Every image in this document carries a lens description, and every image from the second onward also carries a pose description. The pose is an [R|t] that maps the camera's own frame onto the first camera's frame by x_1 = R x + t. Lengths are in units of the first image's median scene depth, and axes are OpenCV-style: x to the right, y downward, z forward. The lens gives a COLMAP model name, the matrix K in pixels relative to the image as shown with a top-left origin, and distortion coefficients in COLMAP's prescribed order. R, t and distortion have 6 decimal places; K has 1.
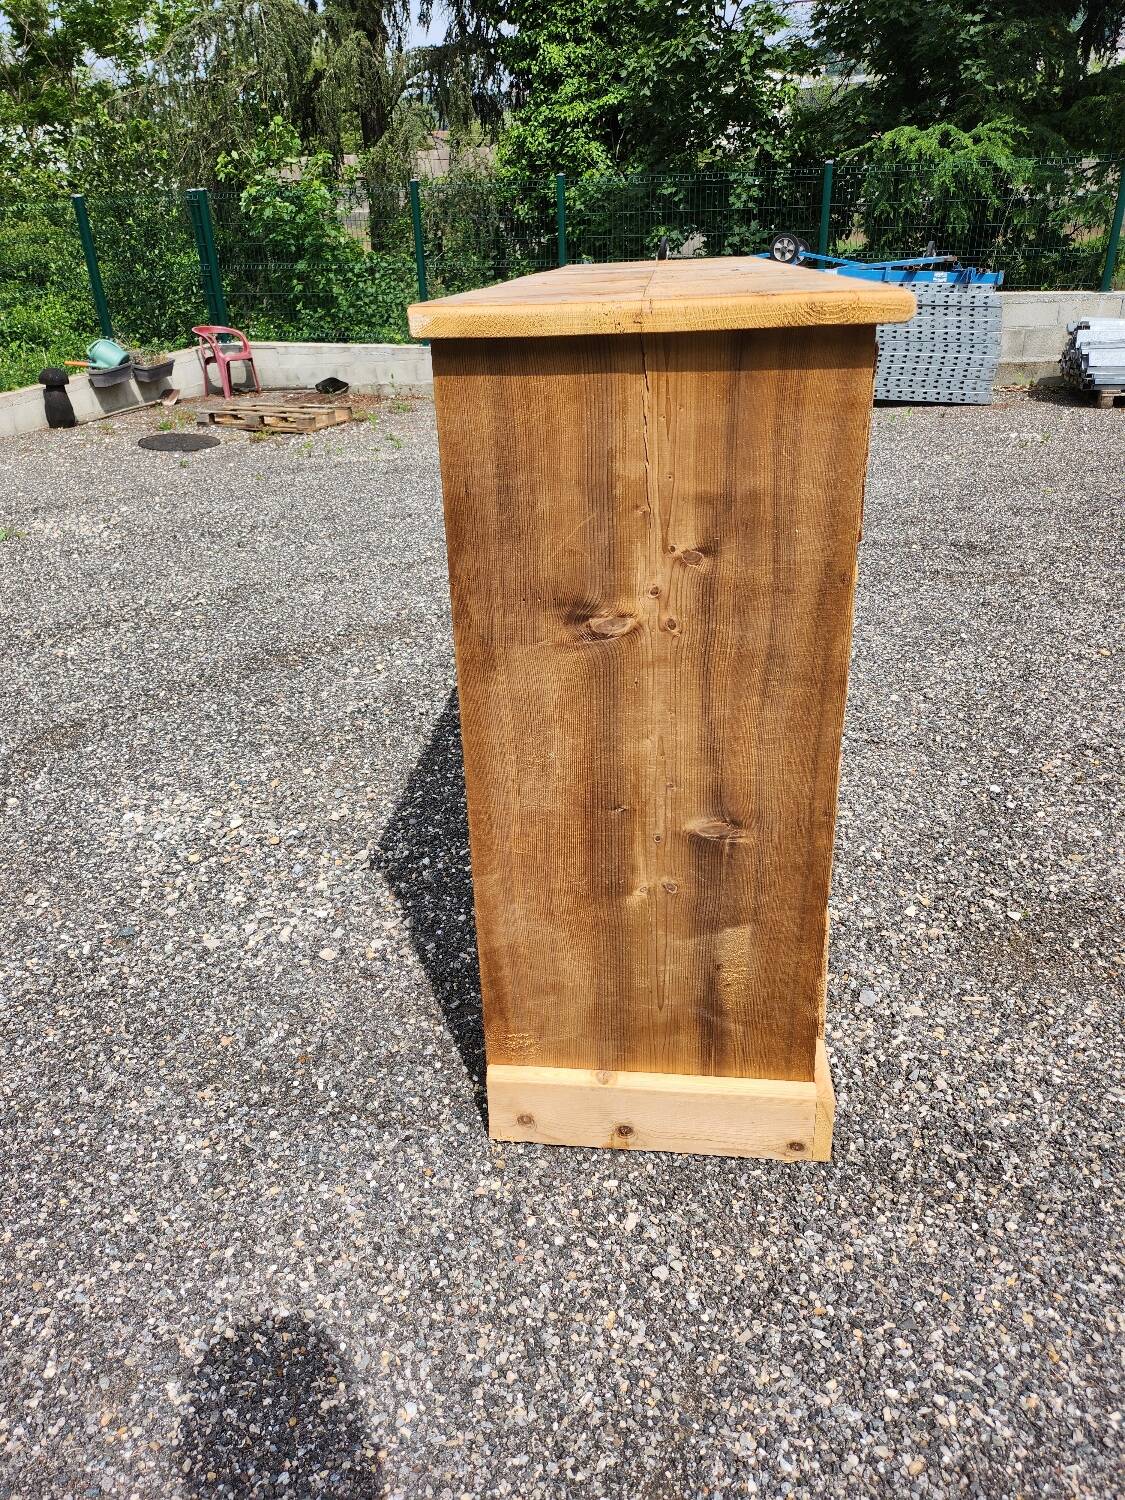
lens RADIAL K [[1046.6, 0, 545.3], [0, 1046.6, 750.1], [0, 0, 1]] dist [0.079490, -0.087845]
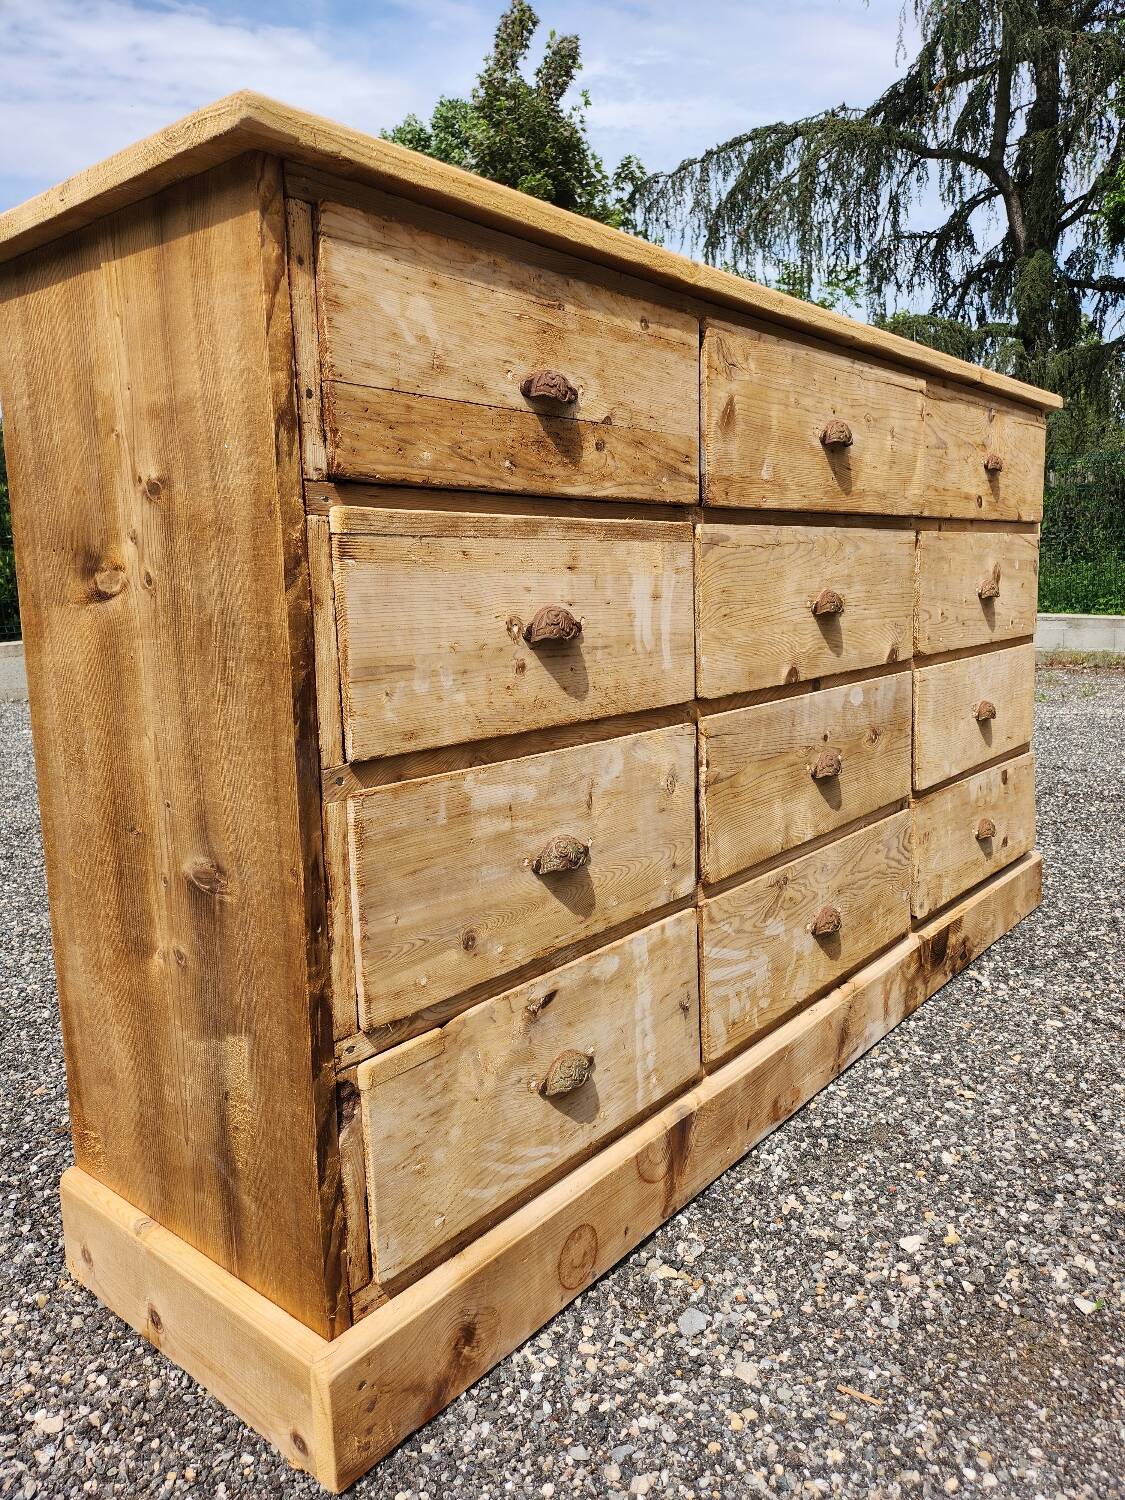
lens RADIAL K [[1054.0, 0, 572.9], [0, 1054.0, 746.4], [0, 0, 1]] dist [0.072807, -0.090669]
pose [[0.836443, 0.103066, -0.538276, 0.757749], [-0.239678, 0.952049, -0.190150, 0.068321], [0.492867, 0.288062, 0.821037, 0.491703]]
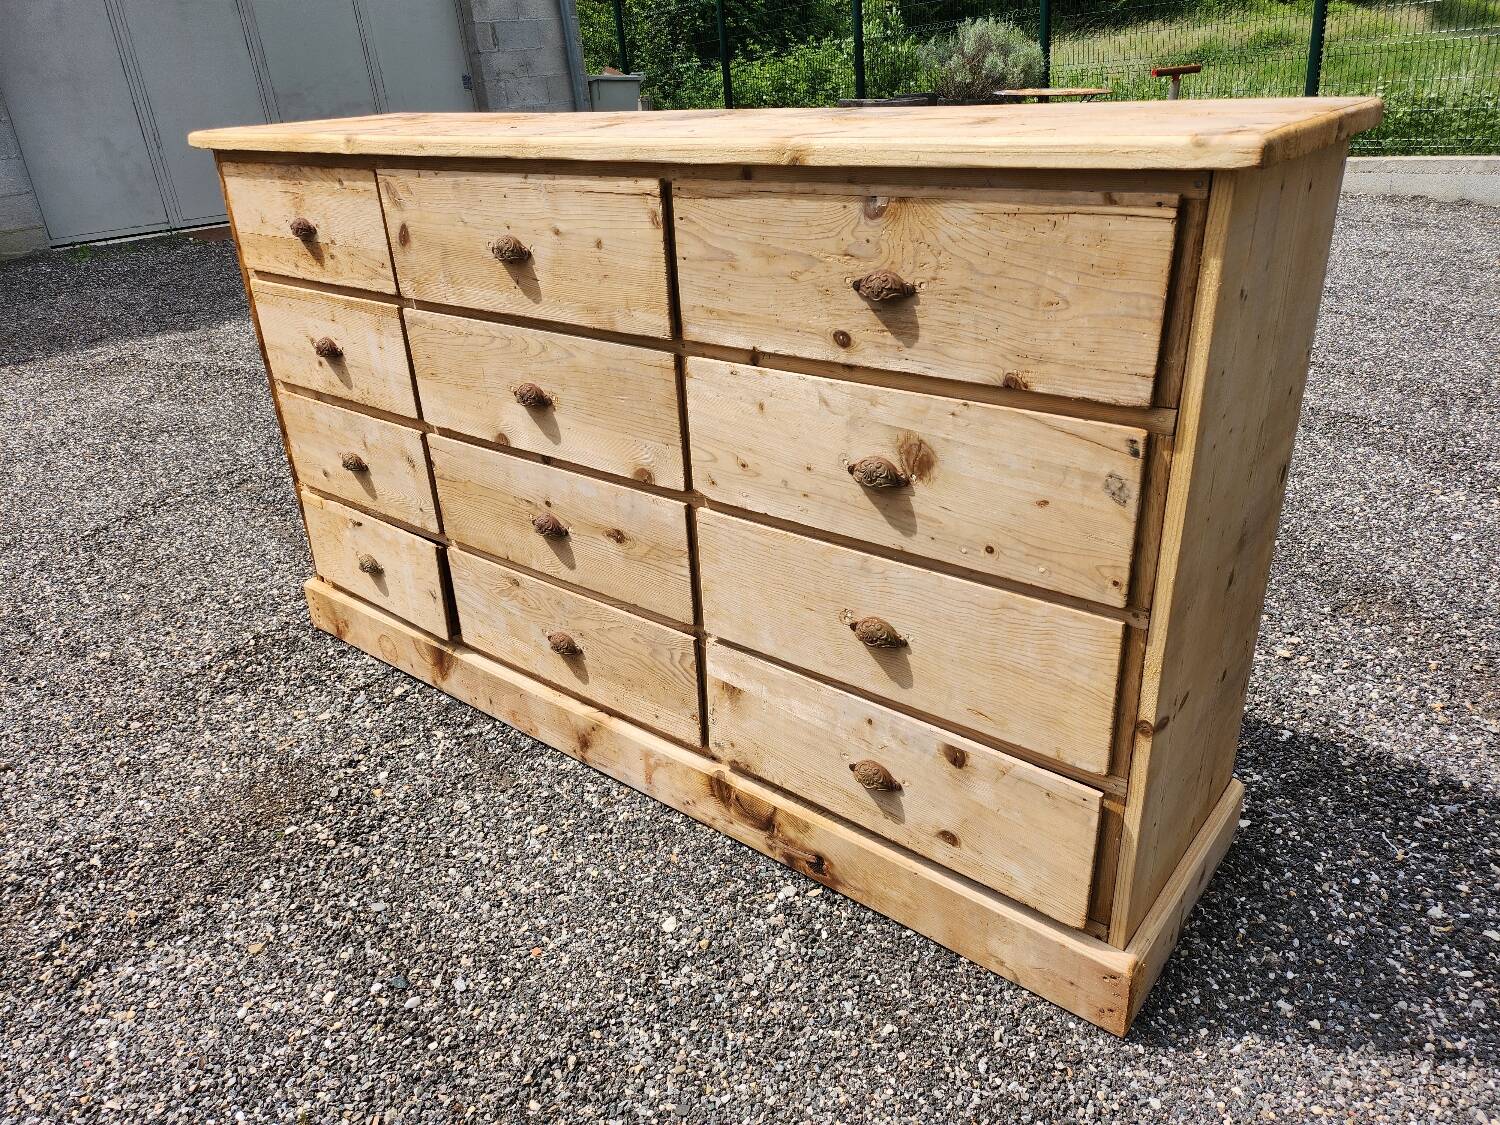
lens RADIAL K [[1046.6, 0, 746.1], [0, 1046.6, 552.7], [0, 0, 1]] dist [0.079490, -0.087845]
pose [[-0.539572, 0.417903, -0.730903, 1.254347], [-0.295241, 0.719077, 0.629096, -1.138718], [0.788476, 0.555235, -0.264611, 2.214098]]
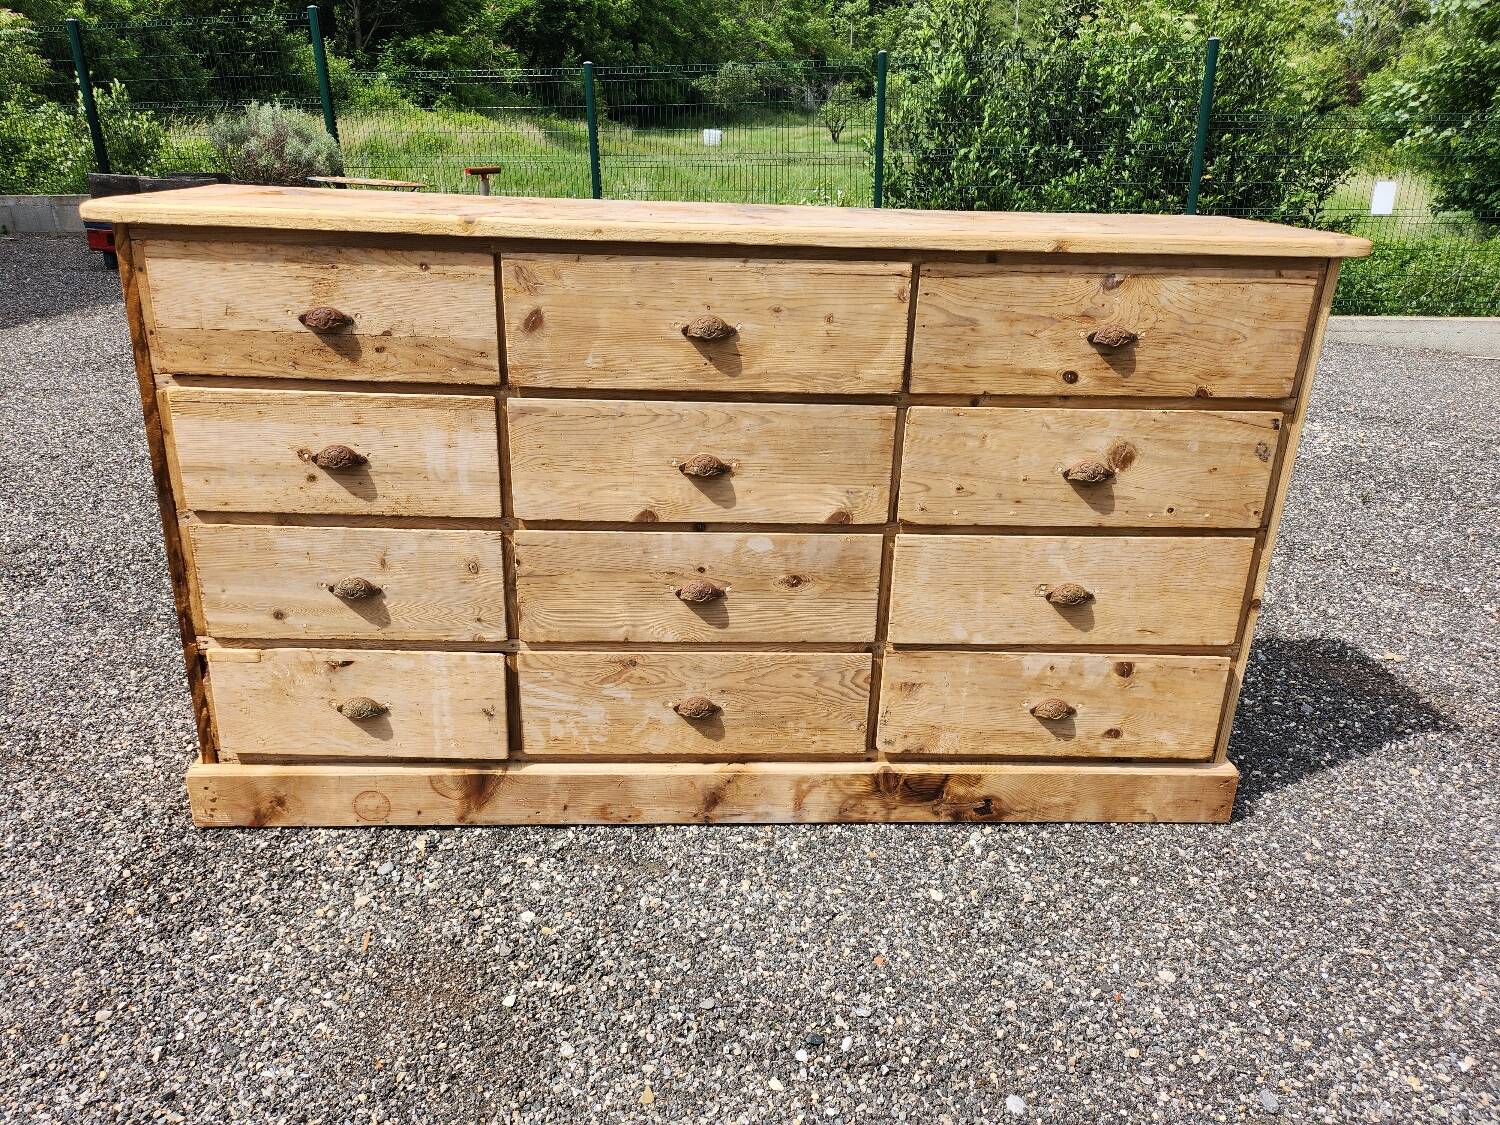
lens RADIAL K [[1047.9, 0, 747.2], [0, 1047.9, 562.0], [0, 0, 1]] dist [0.077646, -0.084183]
pose [[0.155364, 0.407763, -0.899773, 1.649800], [-0.458382, 0.836598, 0.299984, -0.703003], [0.875070, 0.365833, 0.316888, 1.201603]]
